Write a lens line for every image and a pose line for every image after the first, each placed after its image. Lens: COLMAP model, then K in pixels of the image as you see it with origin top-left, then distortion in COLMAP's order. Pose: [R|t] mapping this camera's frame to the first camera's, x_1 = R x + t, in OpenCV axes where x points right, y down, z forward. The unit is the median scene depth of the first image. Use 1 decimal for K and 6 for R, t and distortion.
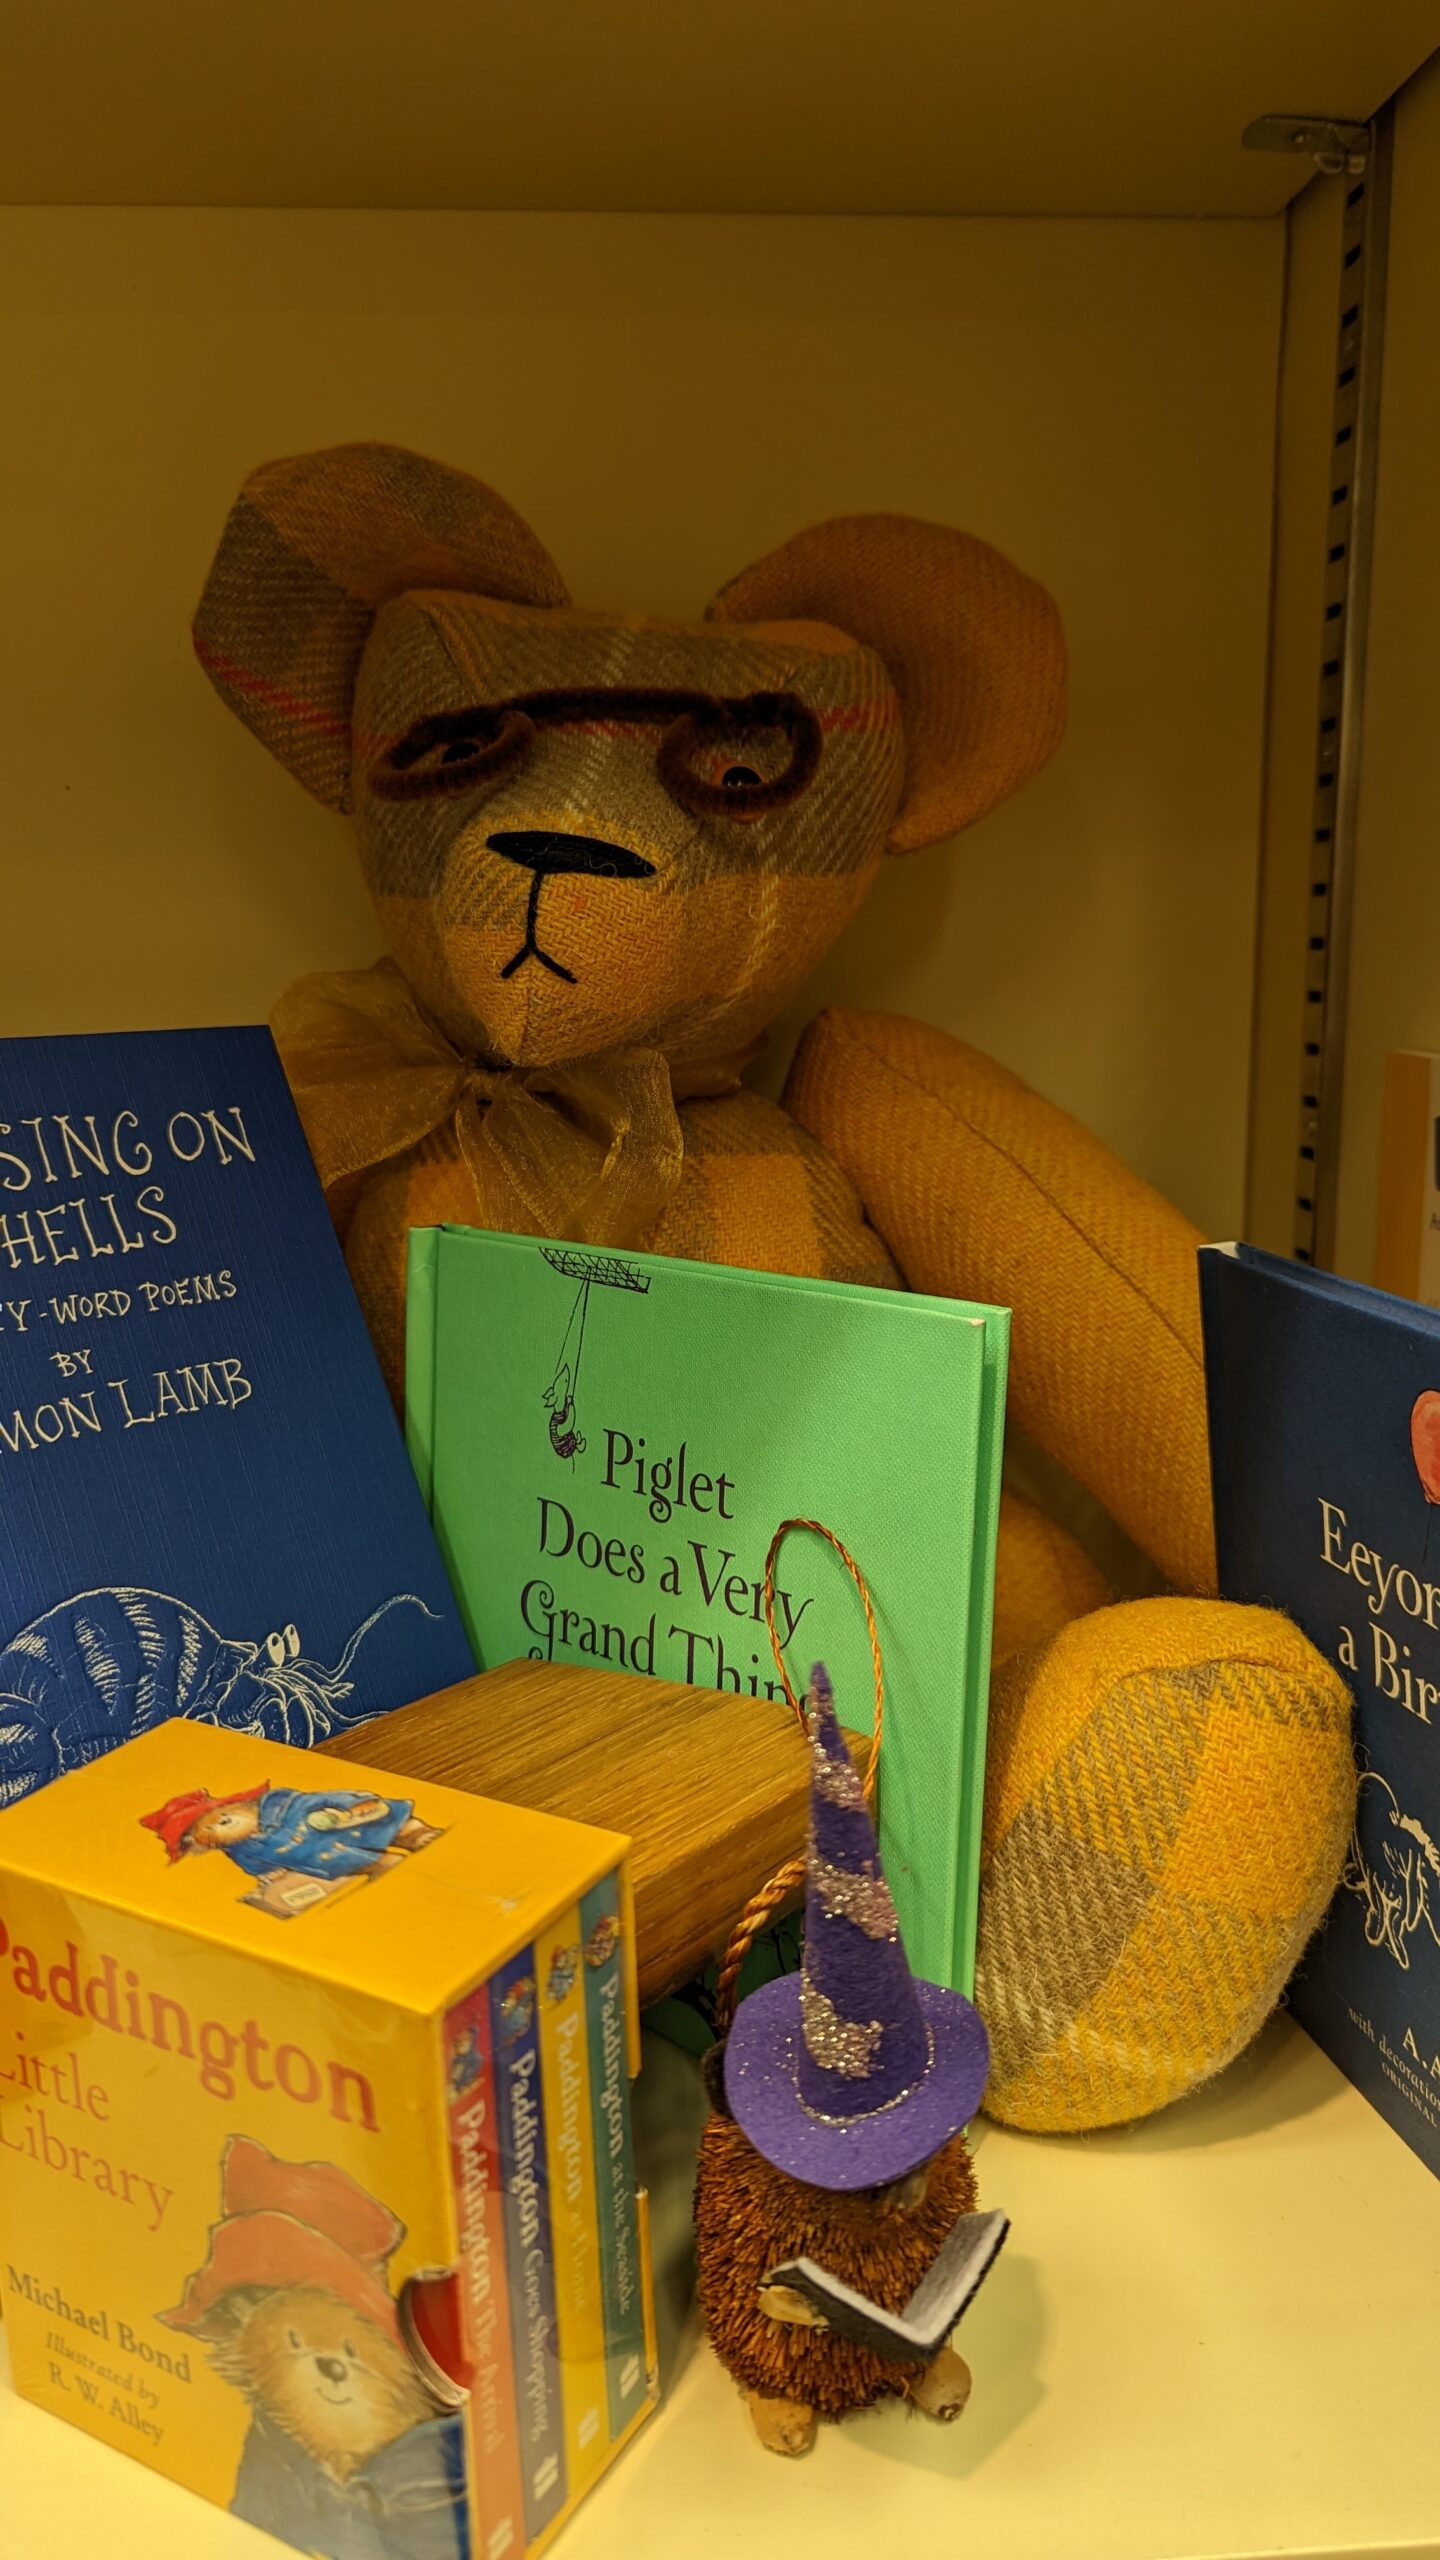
lens RADIAL K [[1832.4, 0, 603.8], [0, 1832.4, 1282.7], [0, 0, 1]] dist [-0.003637, -0.002458]
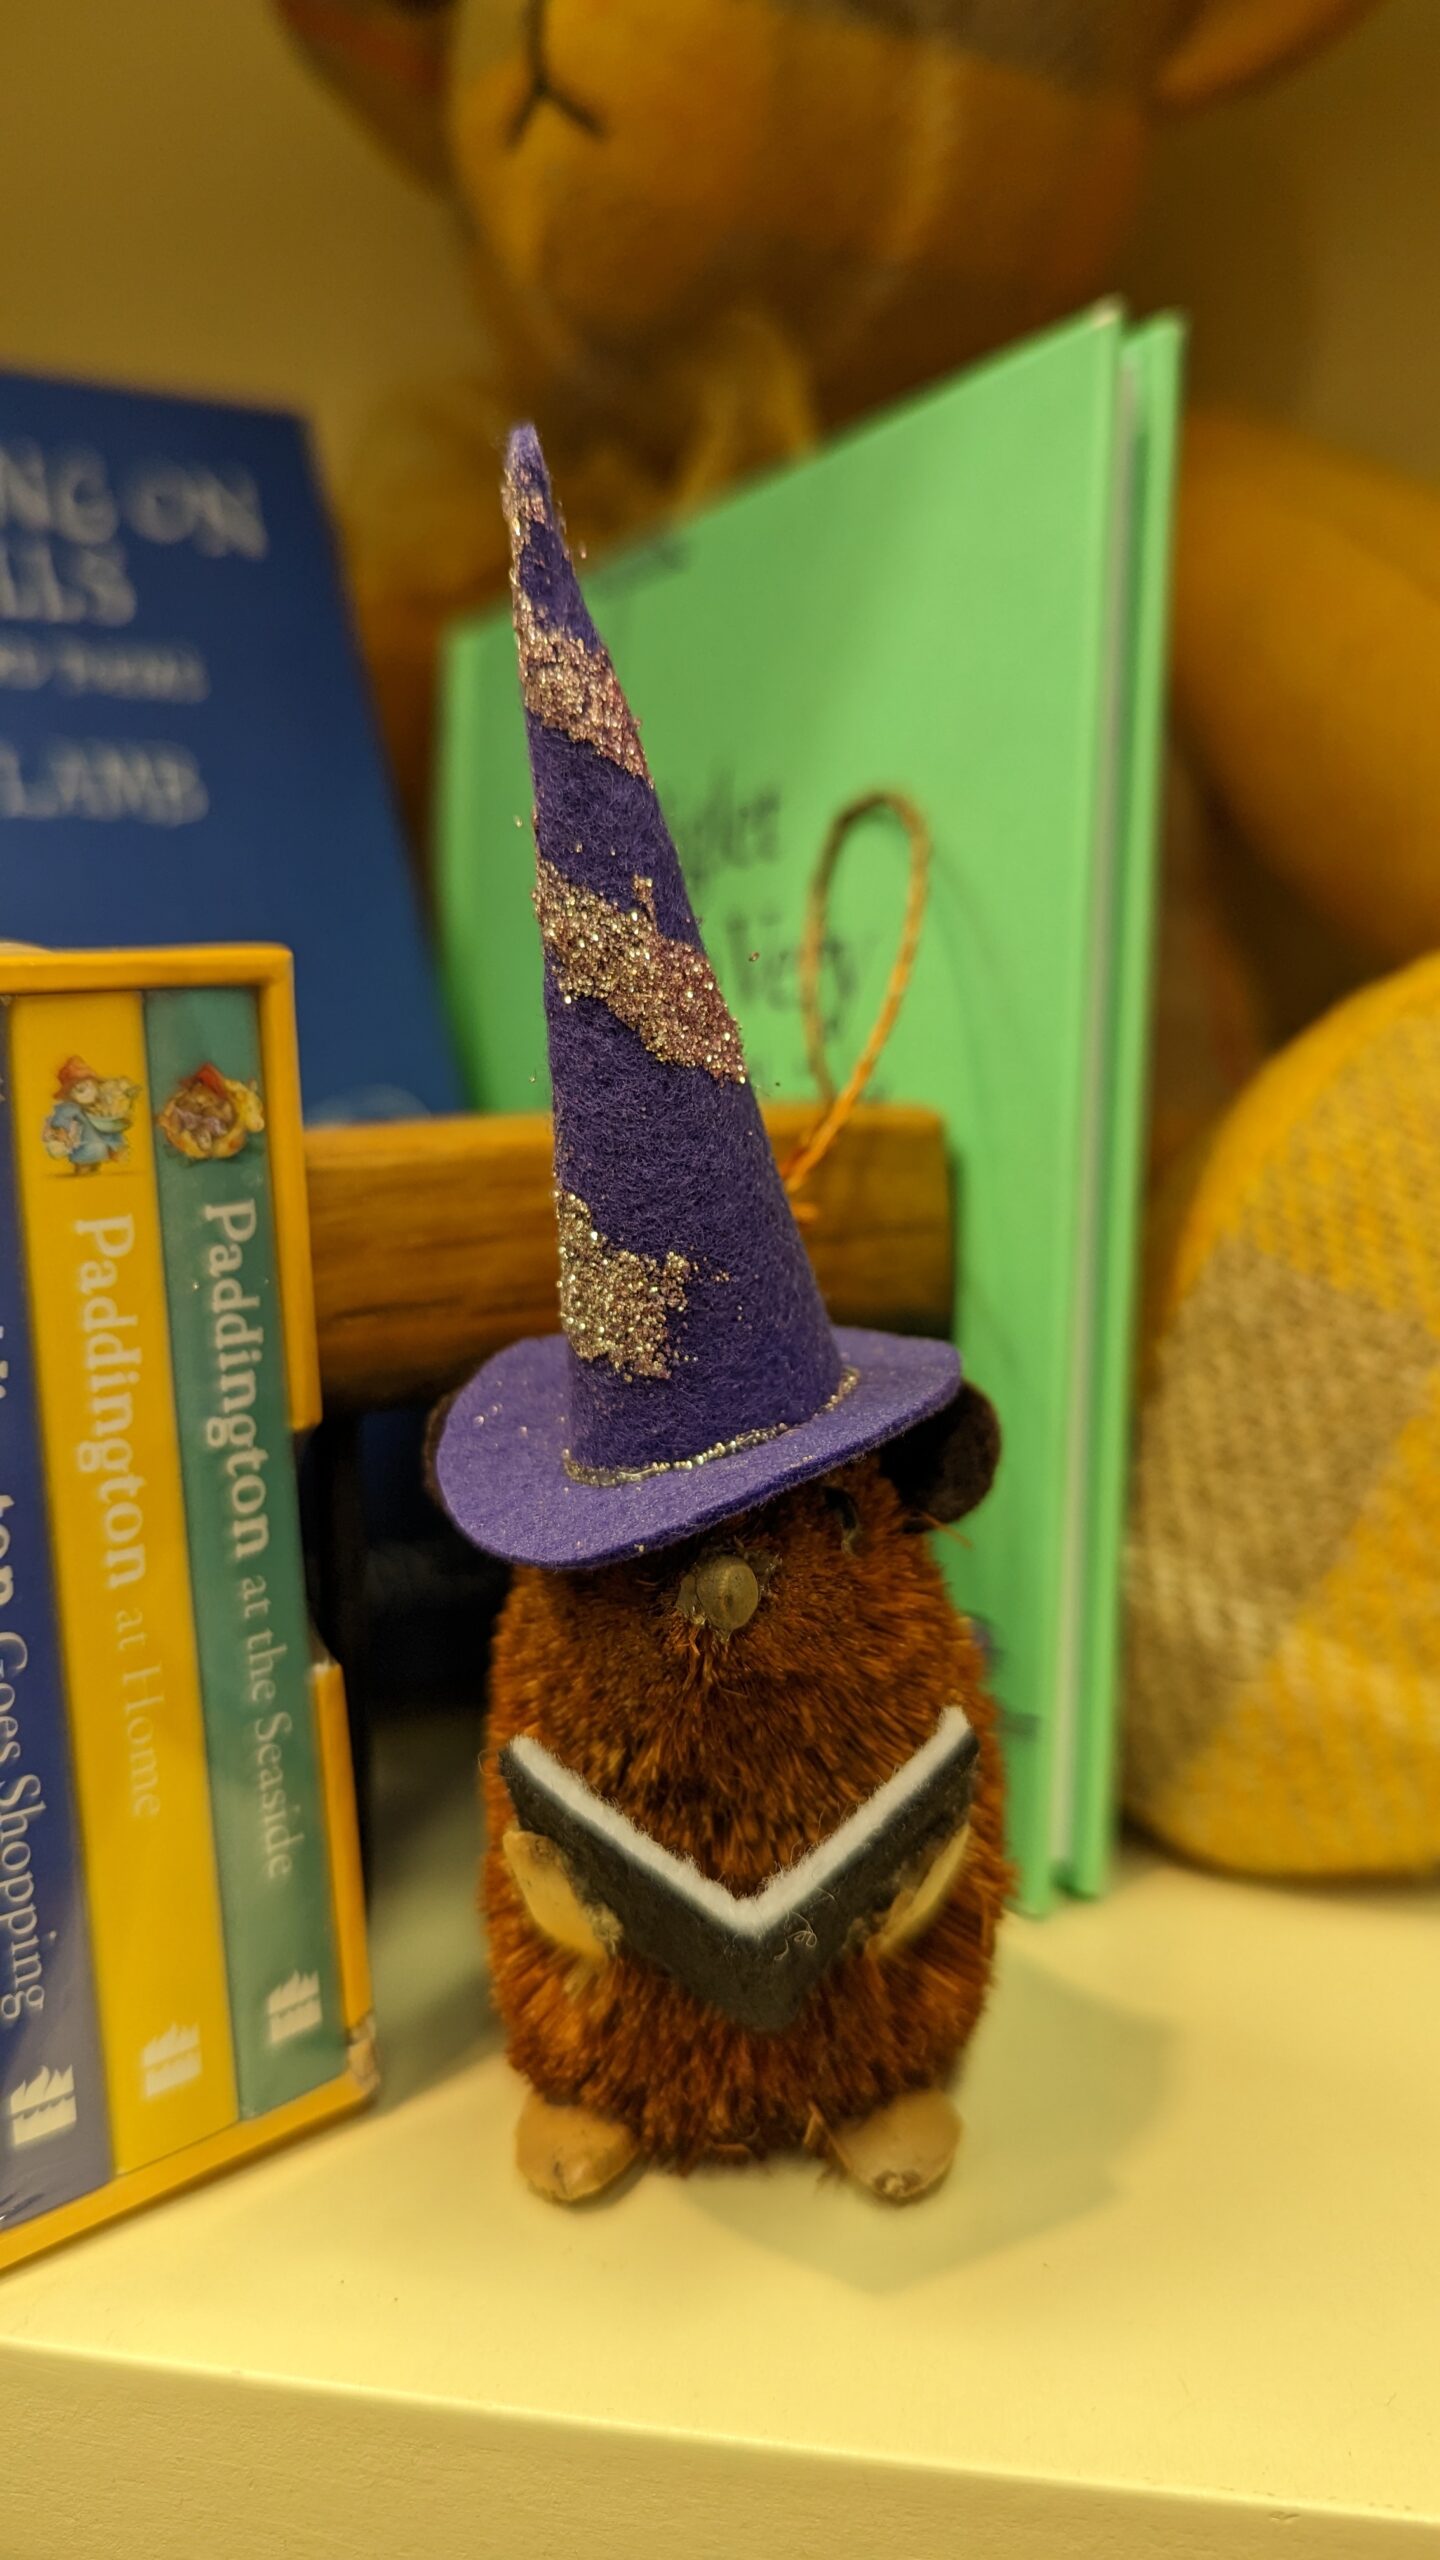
lens RADIAL K [[1832.4, 0, 603.8], [0, 1832.4, 1282.7], [0, 0, 1]] dist [-0.003637, -0.002458]
pose [[0.962332, 0.027640, -0.270467, 0.206421], [-0.044374, 0.997447, -0.055954, 0.346865], [0.268230, 0.065848, 0.961102, 0.415489]]
